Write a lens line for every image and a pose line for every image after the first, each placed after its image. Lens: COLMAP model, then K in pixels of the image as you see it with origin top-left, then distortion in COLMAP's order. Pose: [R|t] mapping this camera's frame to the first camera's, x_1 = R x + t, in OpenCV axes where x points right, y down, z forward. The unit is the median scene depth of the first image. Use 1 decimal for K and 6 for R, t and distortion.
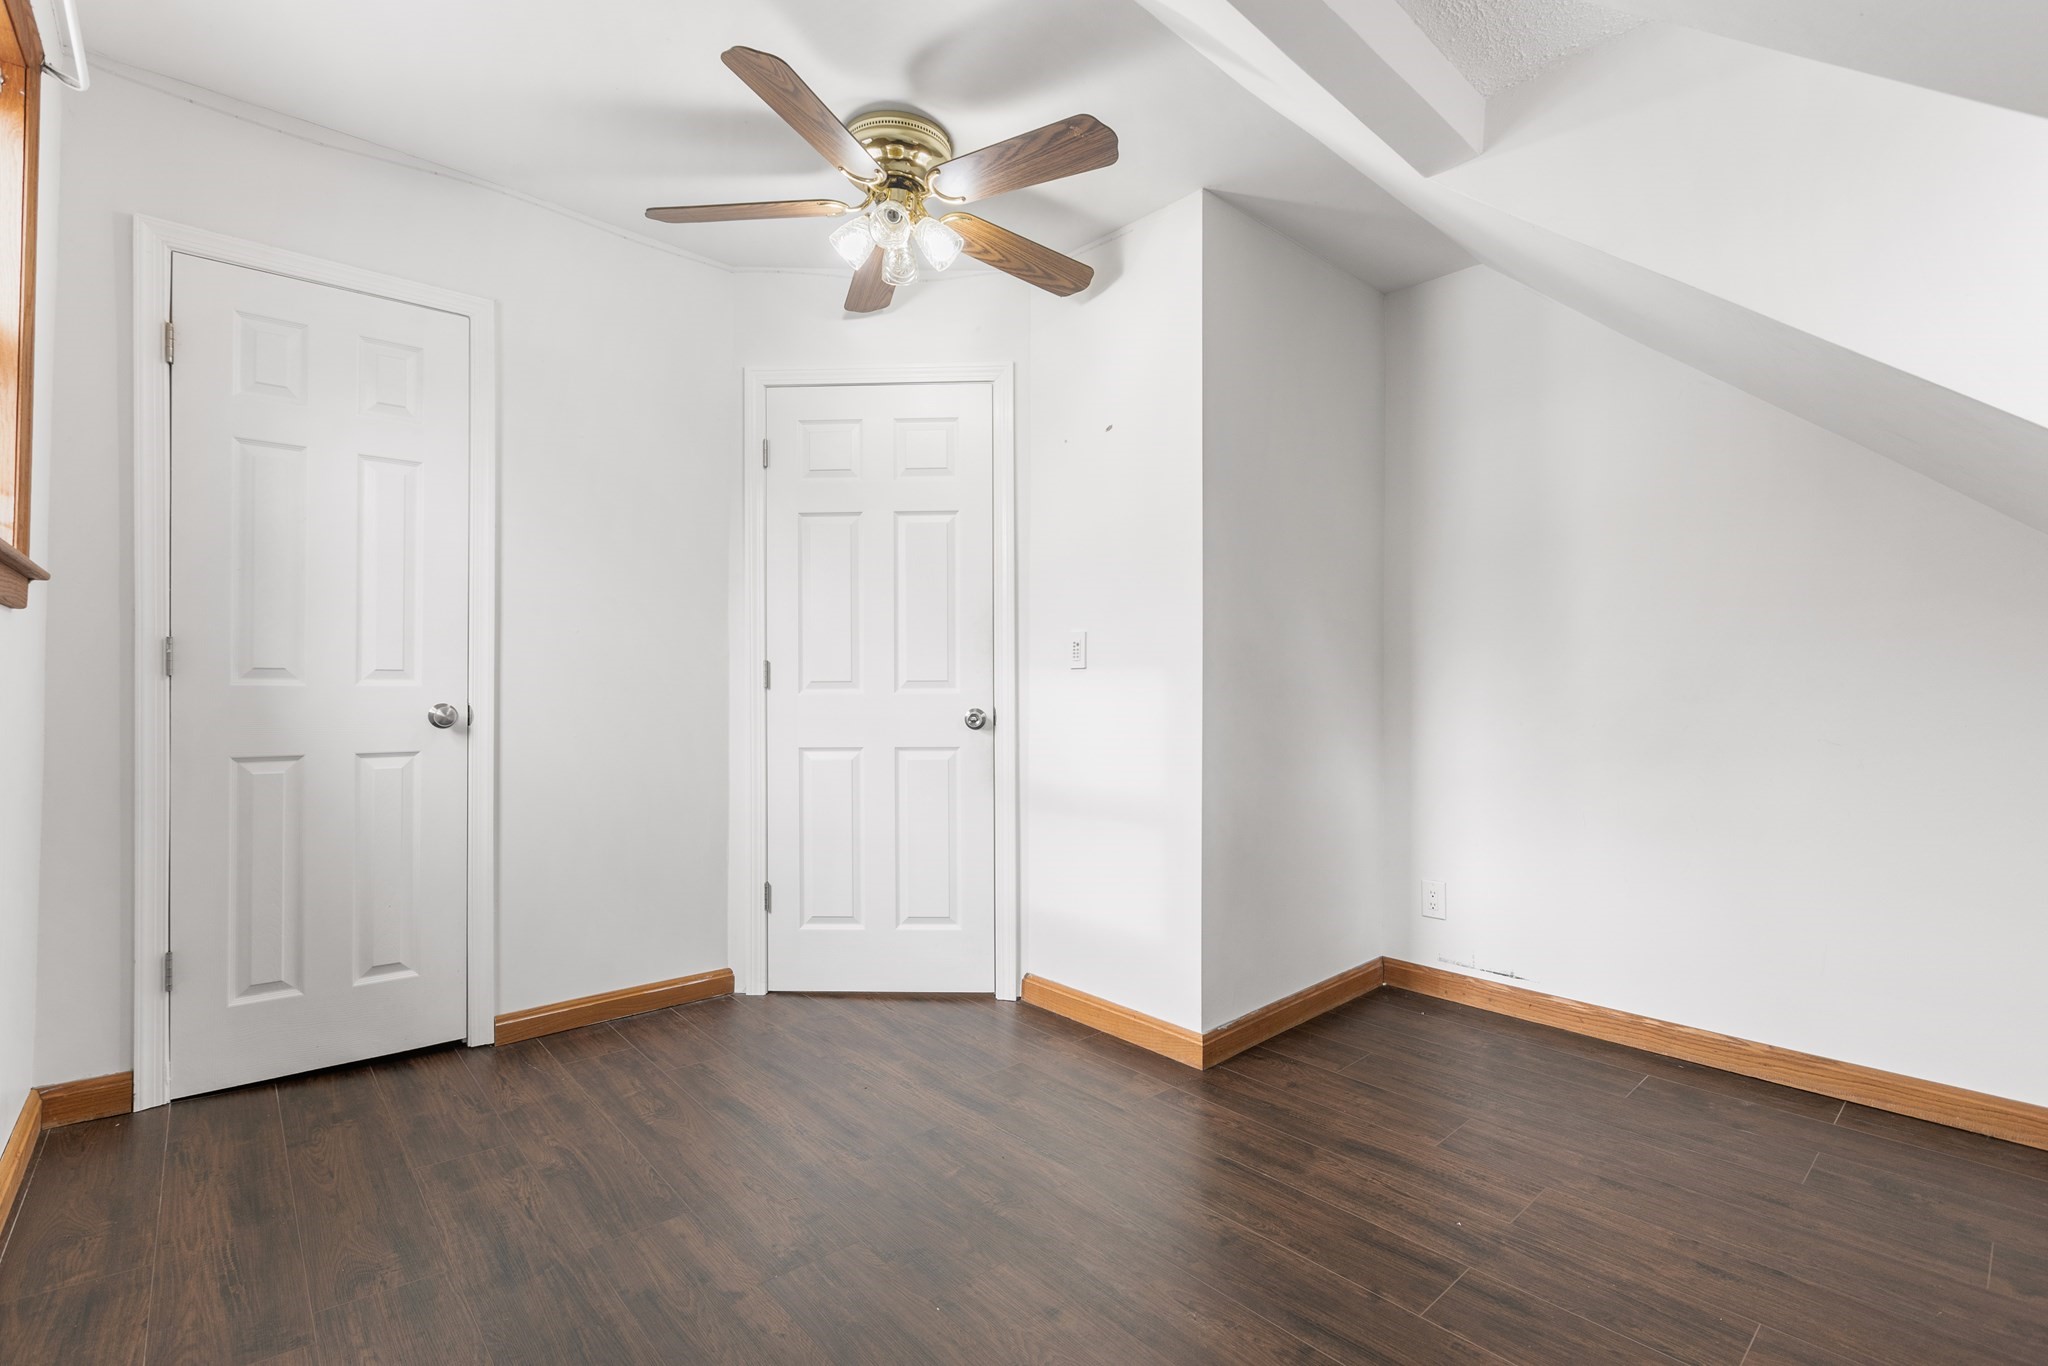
lens RADIAL K [[916.4, 0, 1031.2], [0, 916.4, 687.6], [0, 0, 1]] dist [-0.002803, -0.000769]
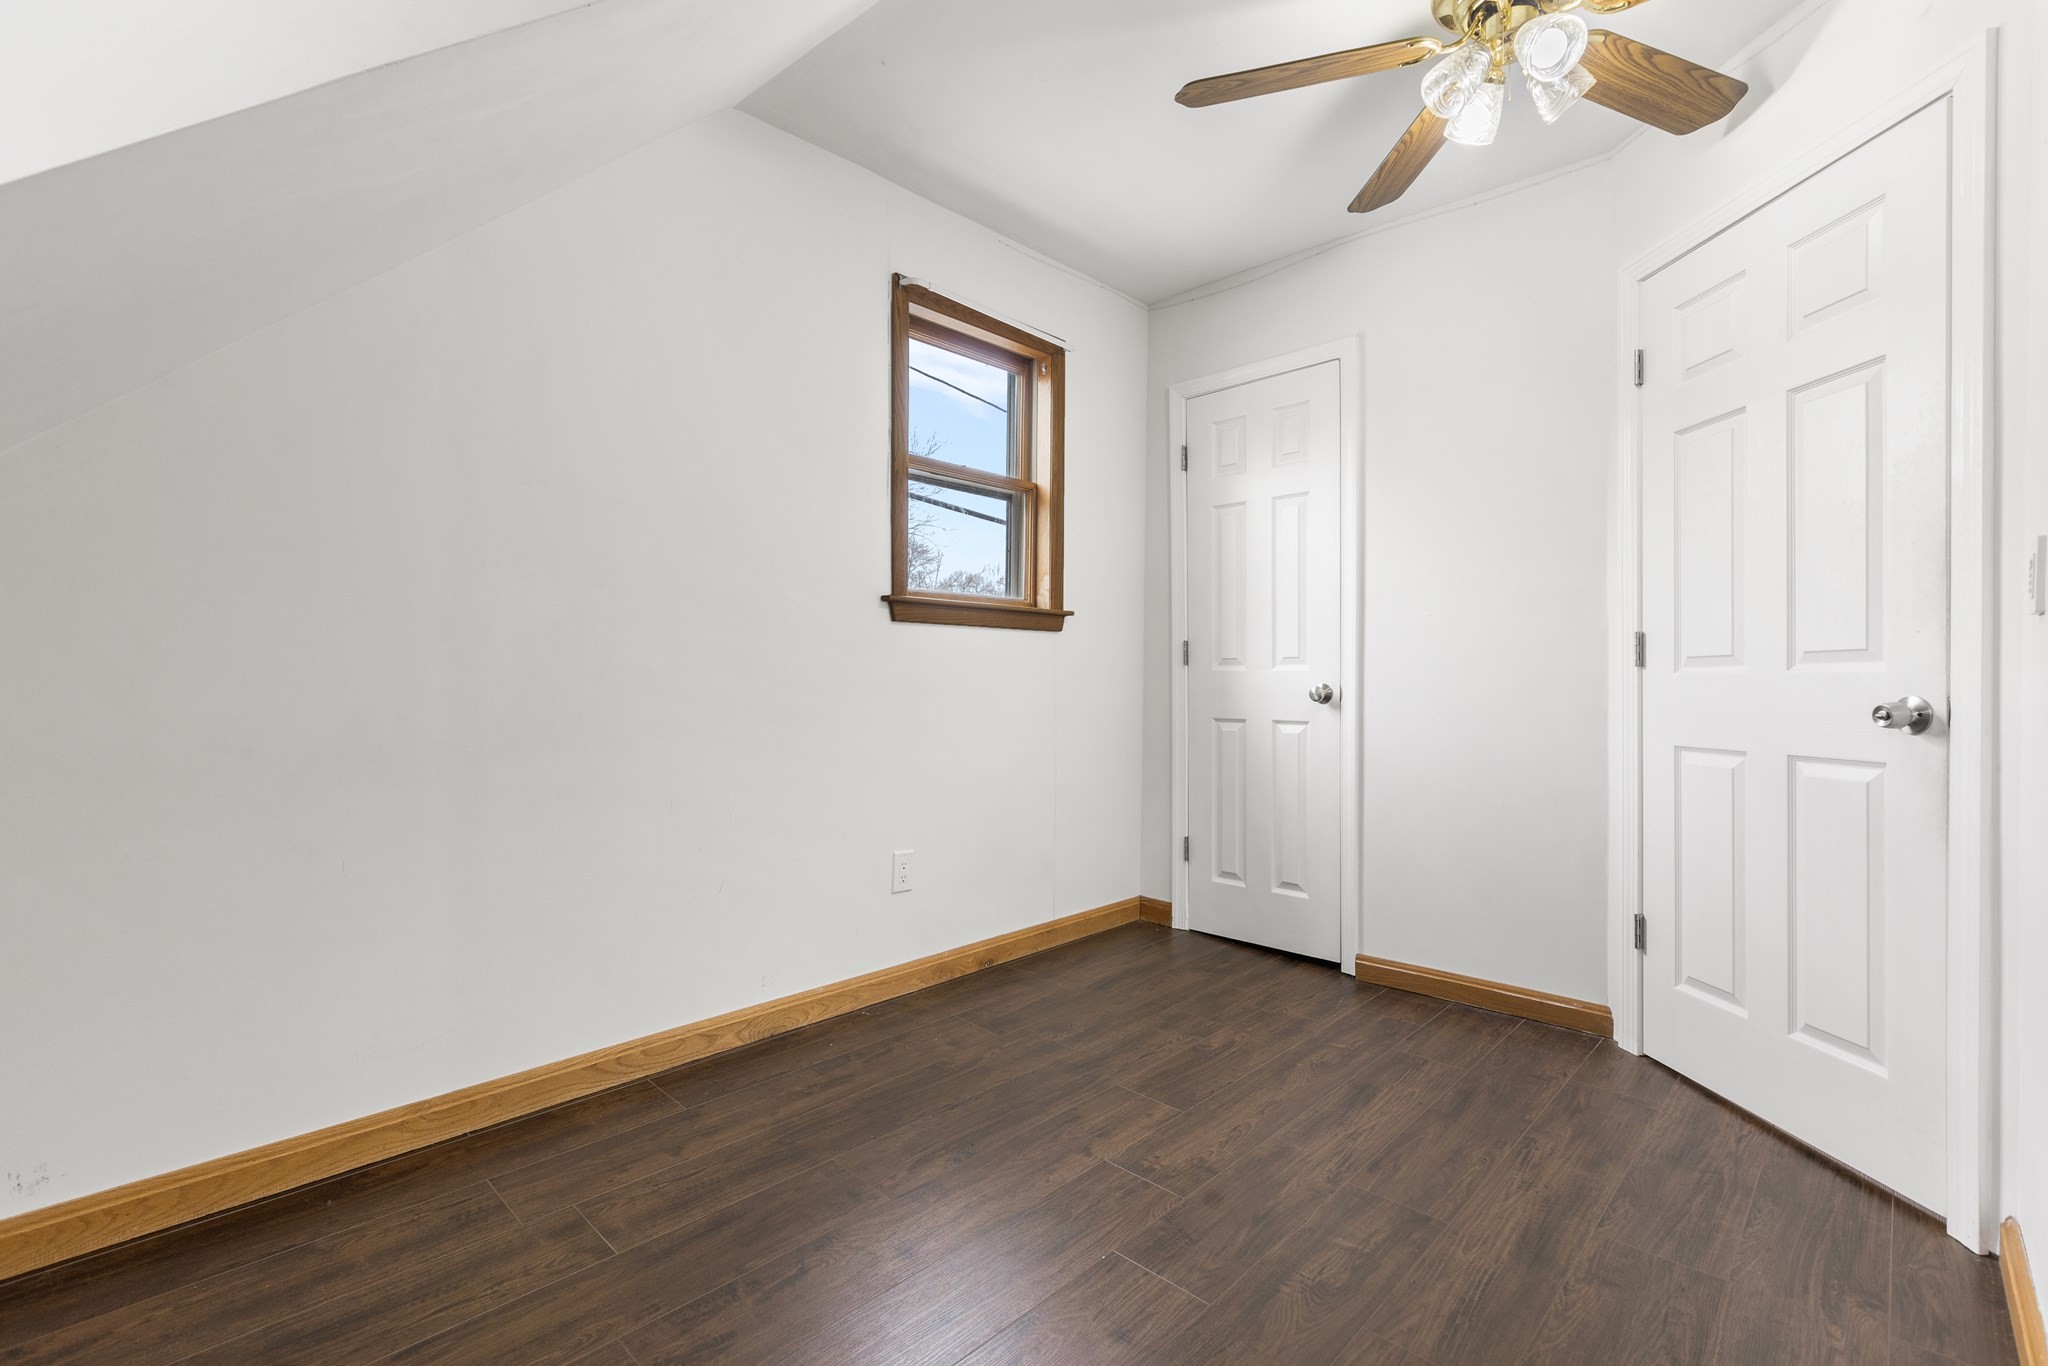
lens RADIAL K [[929.1, 0, 1020.2], [0, 929.1, 694.9], [0, 0, 1]] dist [-0.000238, 0.000355]
pose [[0.070490, 0.012452, -0.997435, 0.556970], [0.003034, 0.999915, 0.012697, 0.015306], [0.997508, -0.003922, 0.070446, 0.496013]]
